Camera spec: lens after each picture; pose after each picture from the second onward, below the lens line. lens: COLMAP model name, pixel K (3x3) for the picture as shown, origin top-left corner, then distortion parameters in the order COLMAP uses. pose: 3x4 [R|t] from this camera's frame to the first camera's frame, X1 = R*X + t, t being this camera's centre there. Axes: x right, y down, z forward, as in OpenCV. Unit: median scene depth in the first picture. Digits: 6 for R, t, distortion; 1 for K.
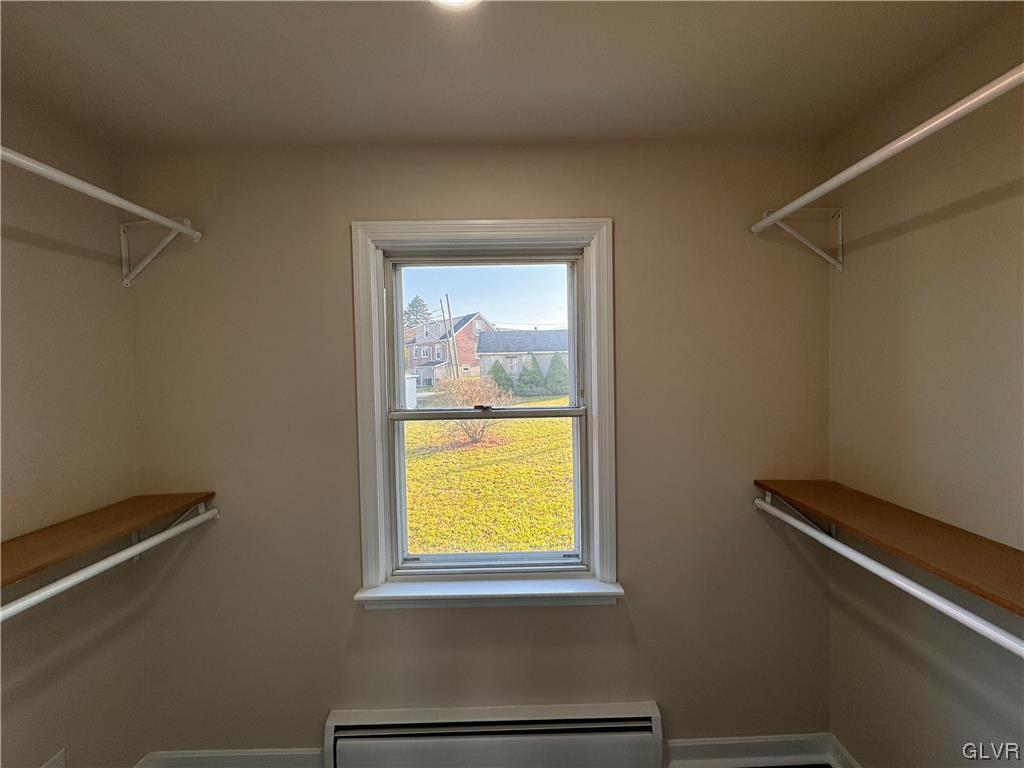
lens RADIAL K [[406.0, 0, 511.4], [0, 406.0, 382.5], [0, 0, 1]] dist [-0.002792, -0.000177]
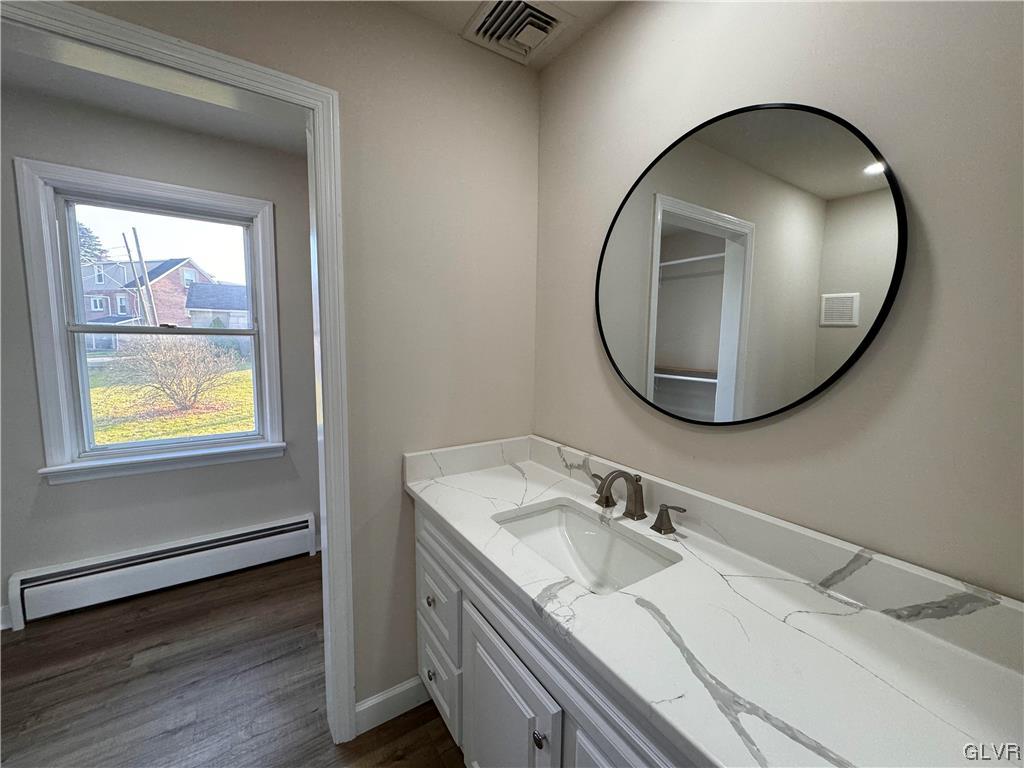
lens RADIAL K [[406.0, 0, 511.4], [0, 406.0, 382.5], [0, 0, 1]] dist [-0.002792, -0.000177]
pose [[0.834900, -0.024556, 0.549853, 0.134012], [-0.016450, 0.997445, 0.069524, 0.135554], [-0.550155, -0.067091, 0.832363, -0.730482]]
